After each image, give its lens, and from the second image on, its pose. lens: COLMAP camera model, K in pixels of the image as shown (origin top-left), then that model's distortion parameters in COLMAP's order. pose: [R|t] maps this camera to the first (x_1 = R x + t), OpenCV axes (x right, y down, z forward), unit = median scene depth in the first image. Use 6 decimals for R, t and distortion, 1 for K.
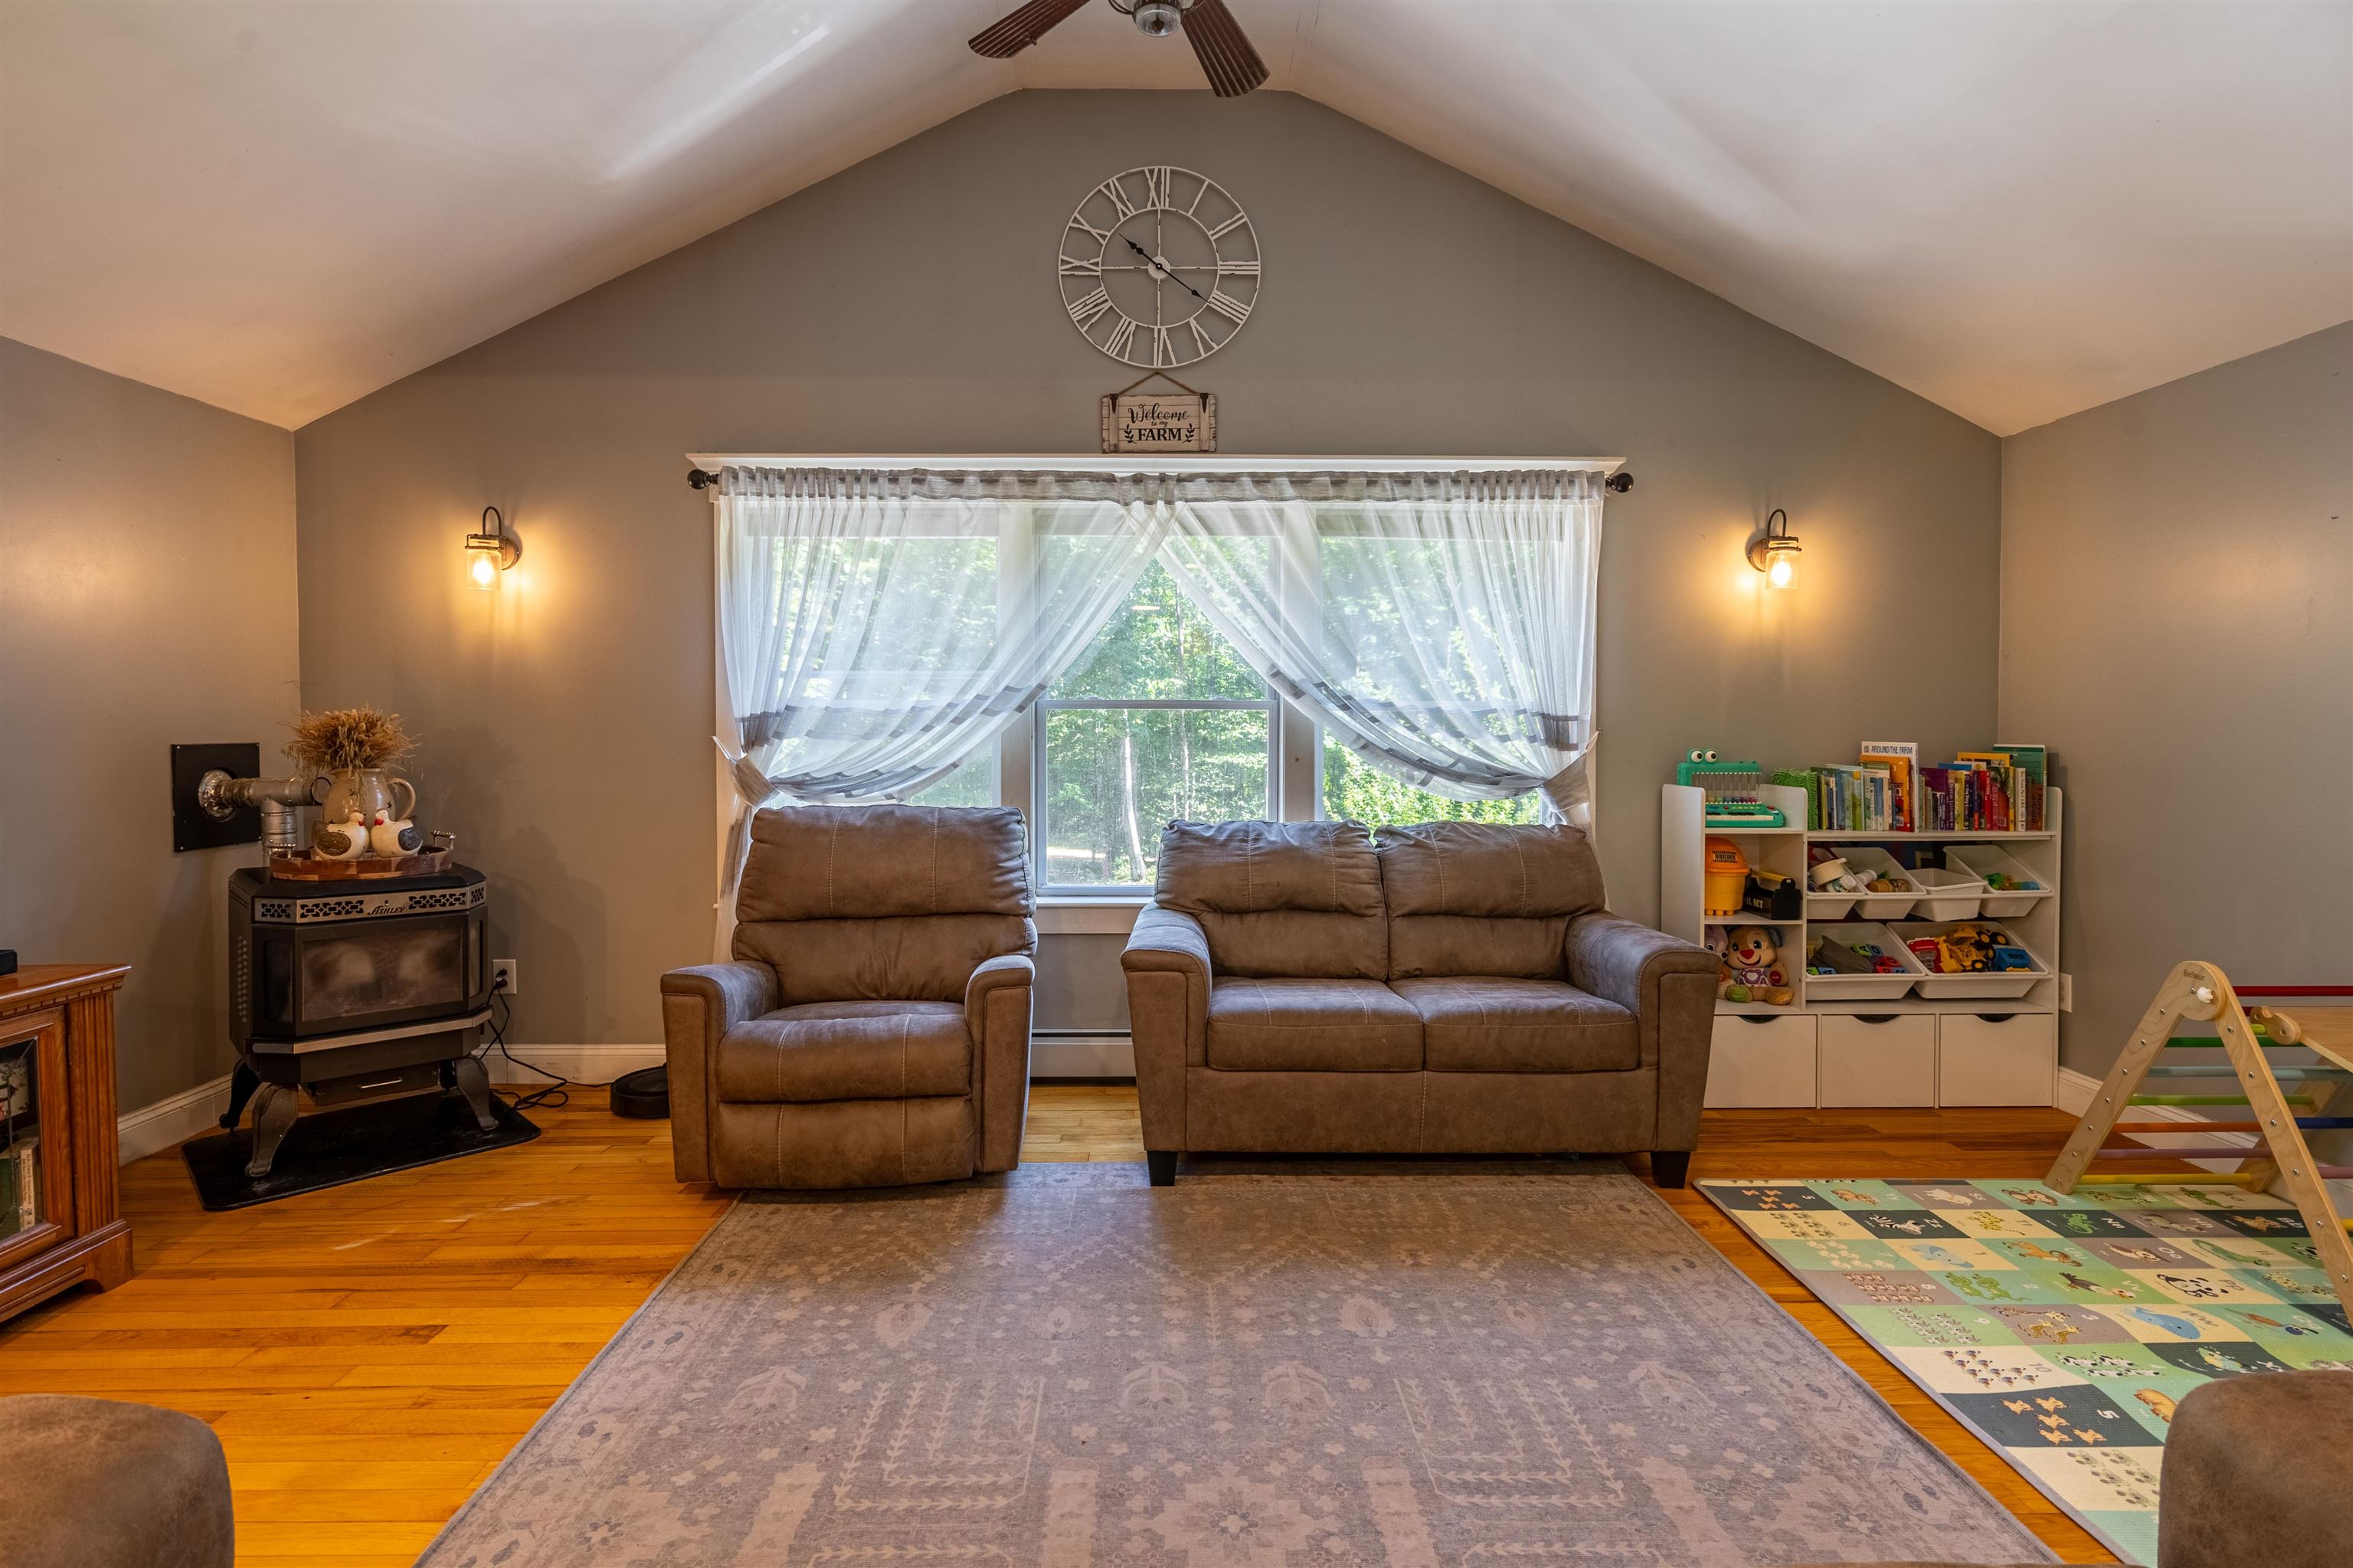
lens RADIAL K [[1153.4, 0, 1162.4], [0, 1153.4, 753.6], [0, 0, 1]] dist [-0.003795, 0.001233]
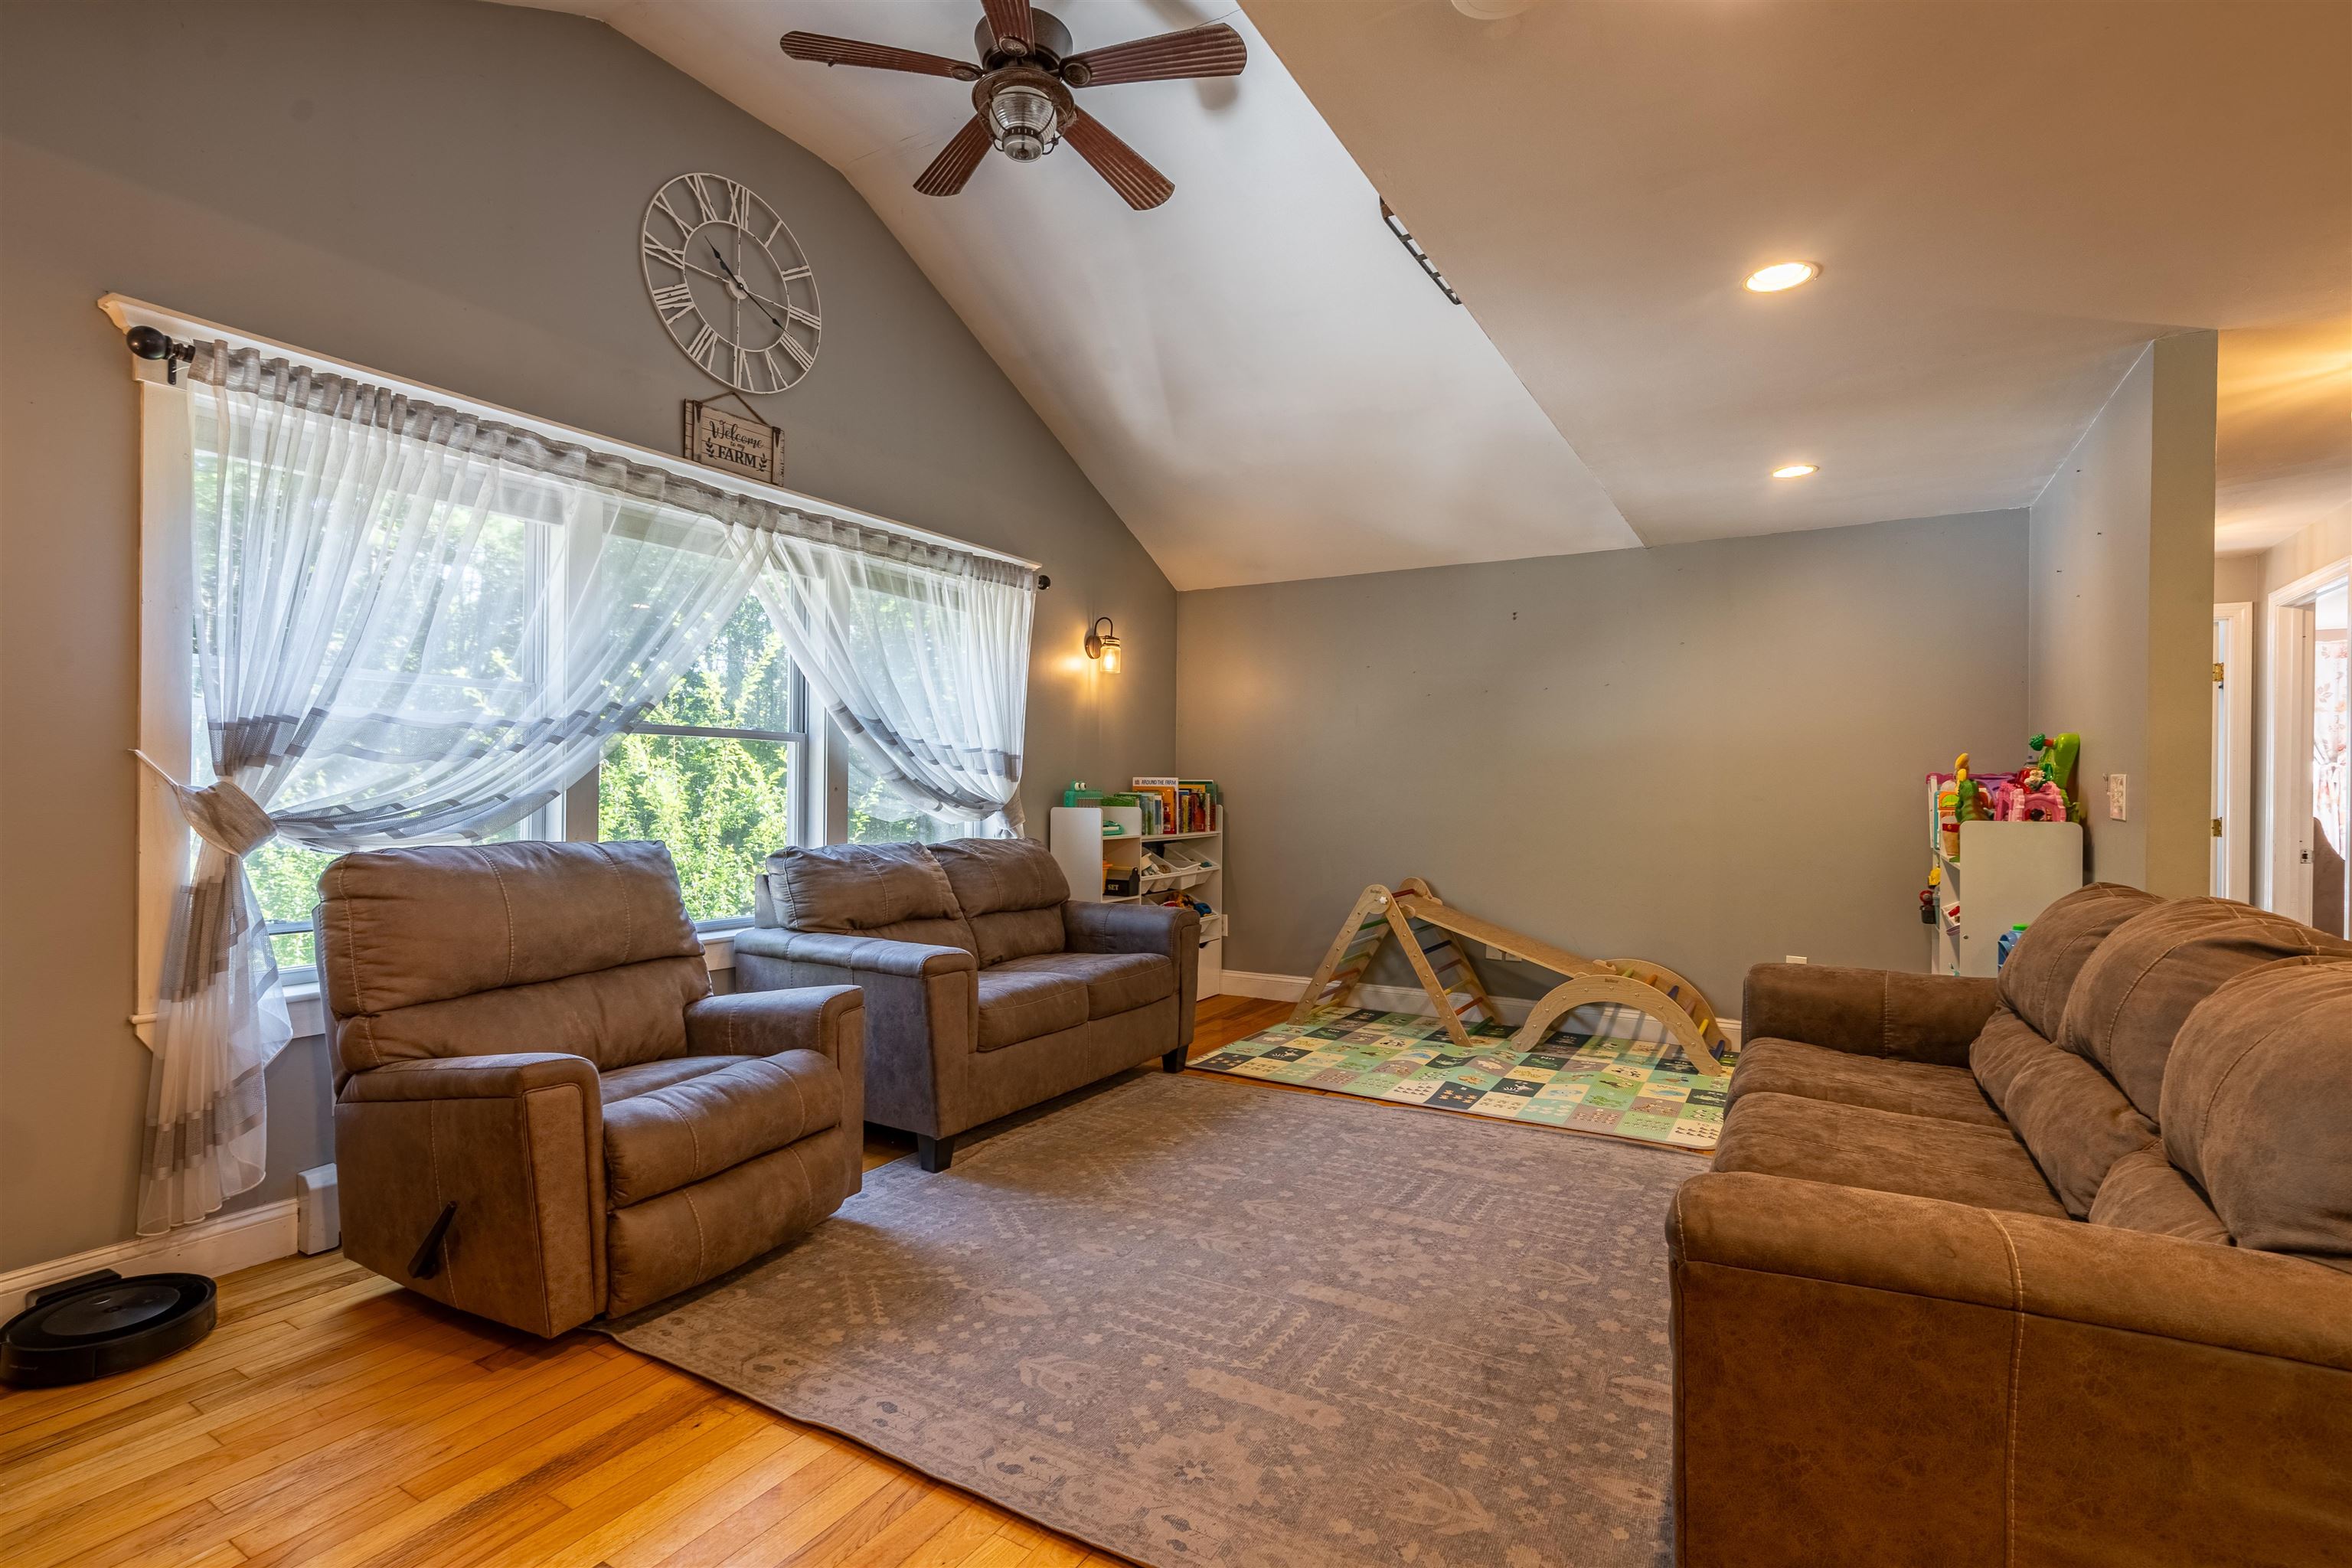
lens RADIAL K [[1099.5, 0, 1160.5], [0, 1099.5, 791.5], [0, 0, 1]] dist [-0.003158, 0.000102]
pose [[0.525757, -0.000107, 0.850635, -0.638808], [0.010473, 0.999925, -0.006348, 0.018482], [-0.850570, 0.012246, 0.525719, 0.217533]]
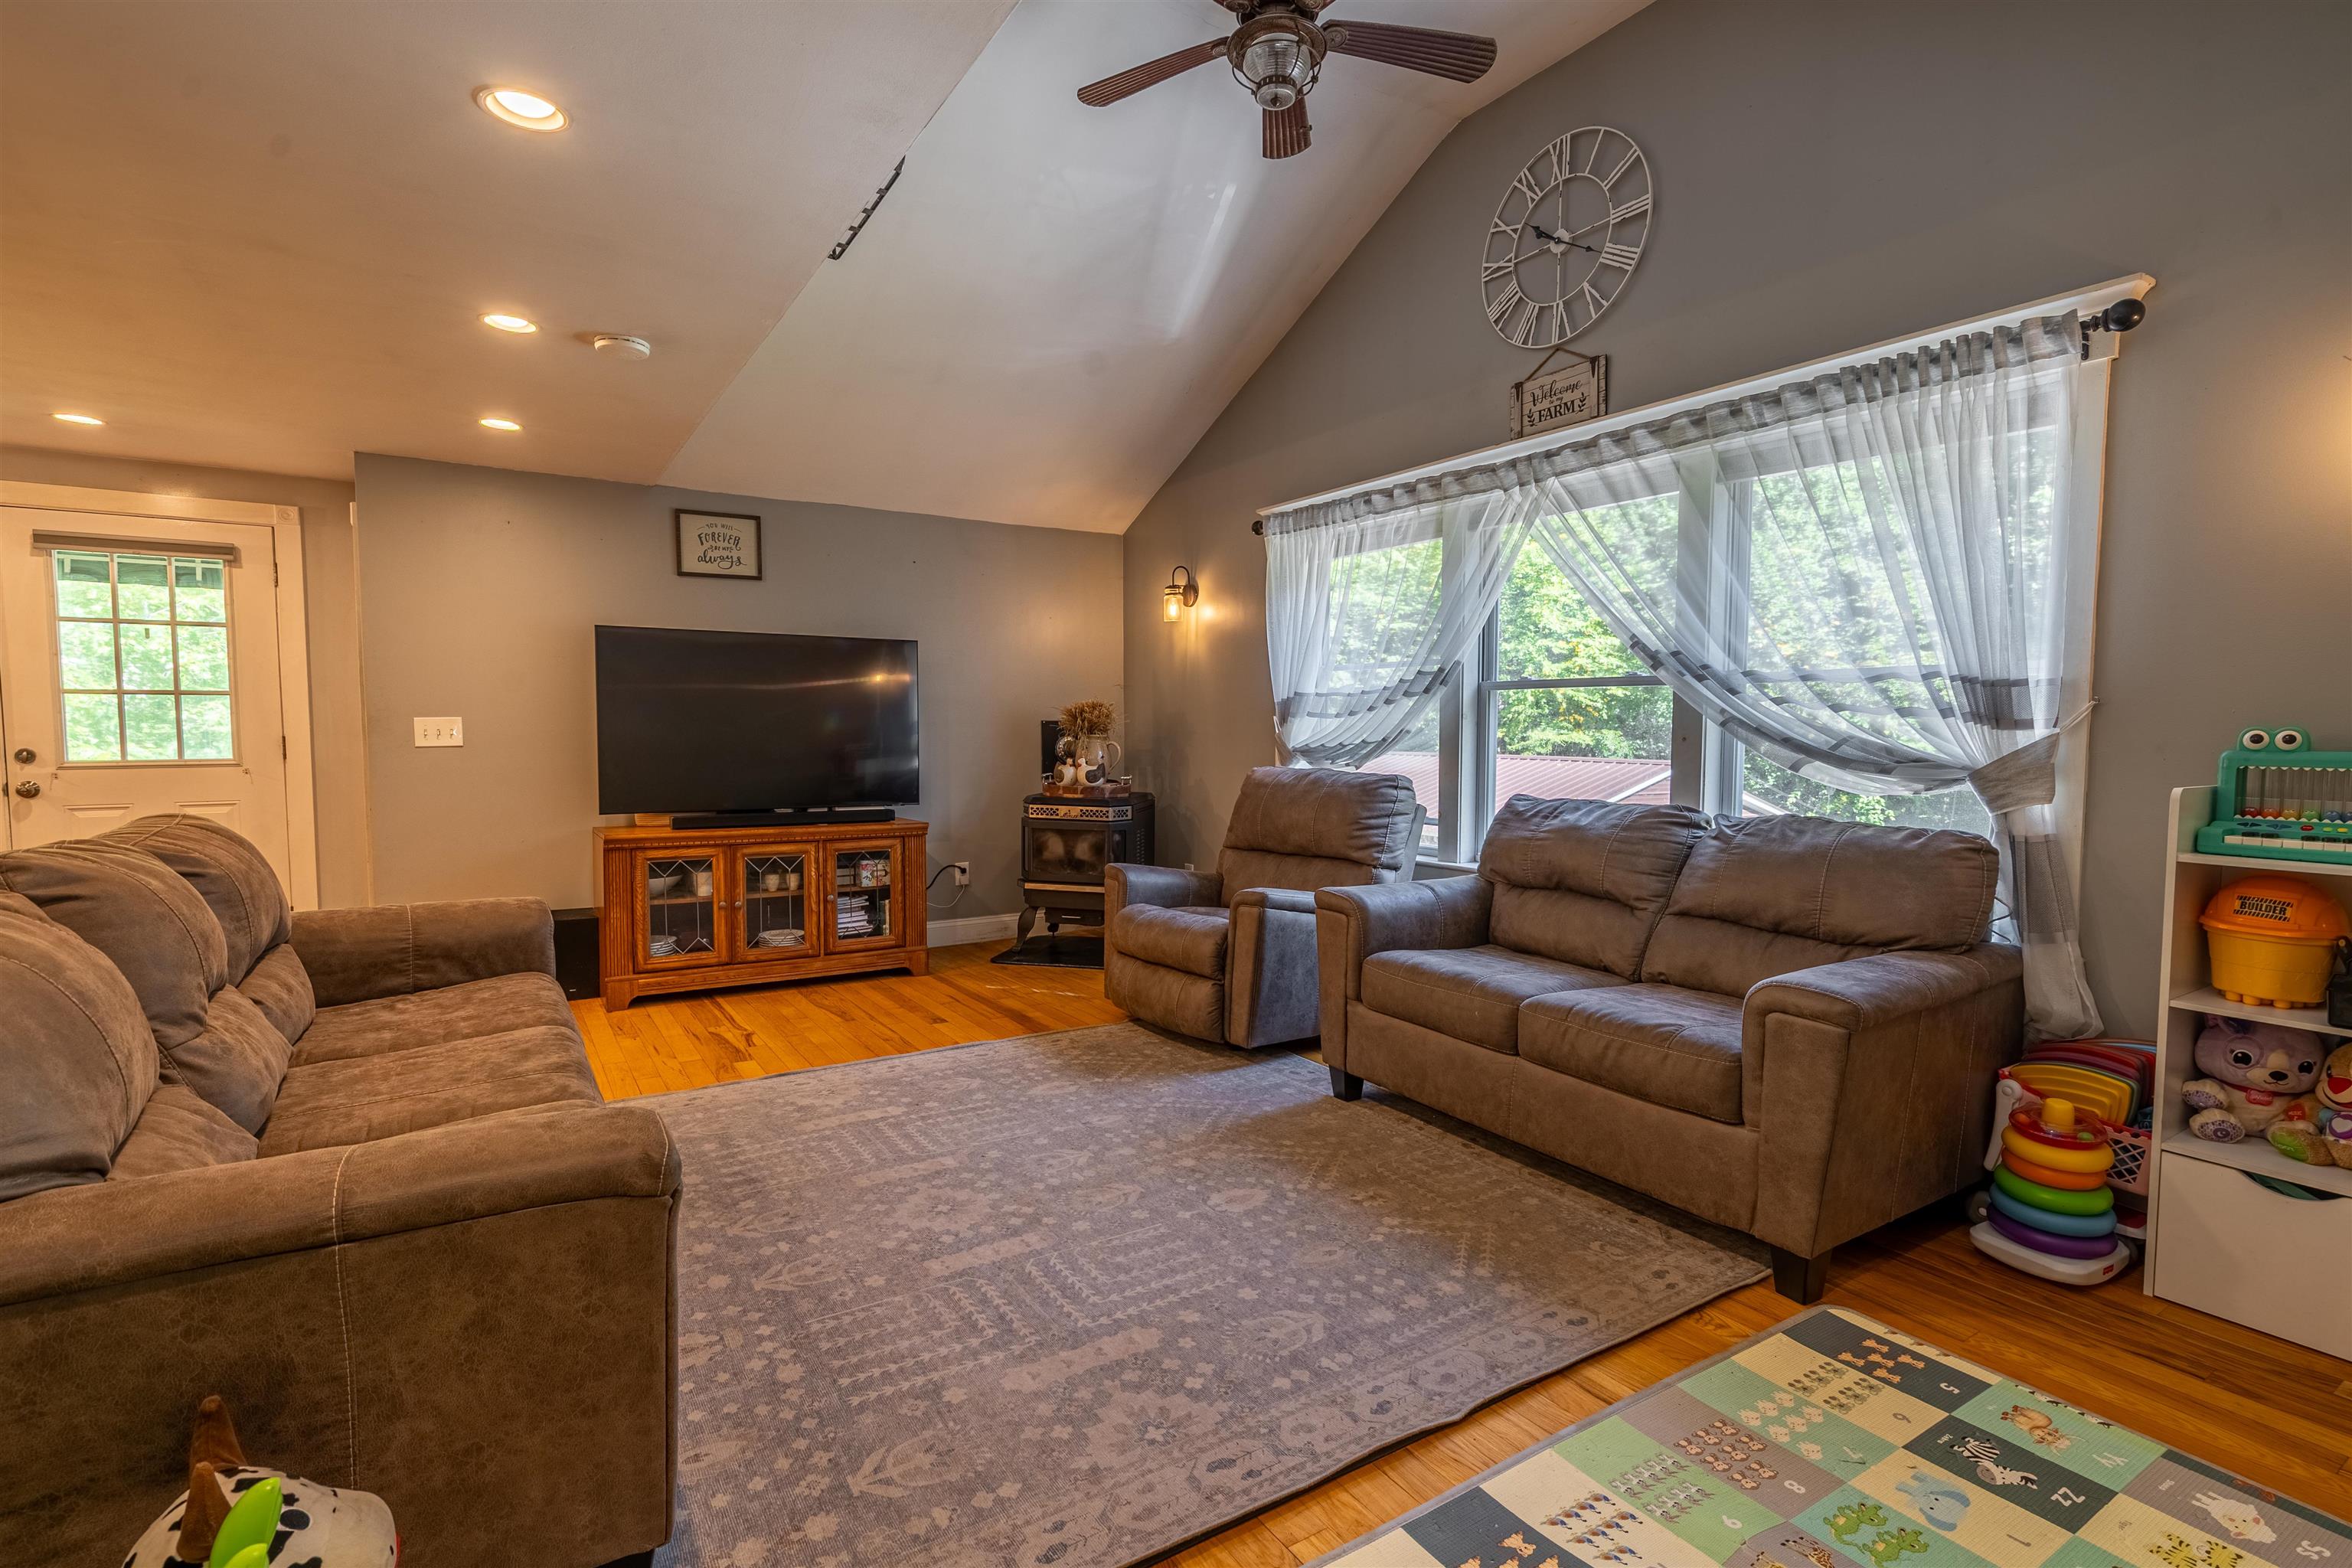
lens RADIAL K [[1081.0, 0, 1168.5], [0, 1081.0, 790.7], [0, 0, 1]] dist [-0.003204, 0.001288]
pose [[0.535089, 0.052397, -0.843169, 0.656136], [-0.025241, 0.998621, 0.046040, 0.017850], [0.844419, -0.003353, 0.535673, 0.225313]]
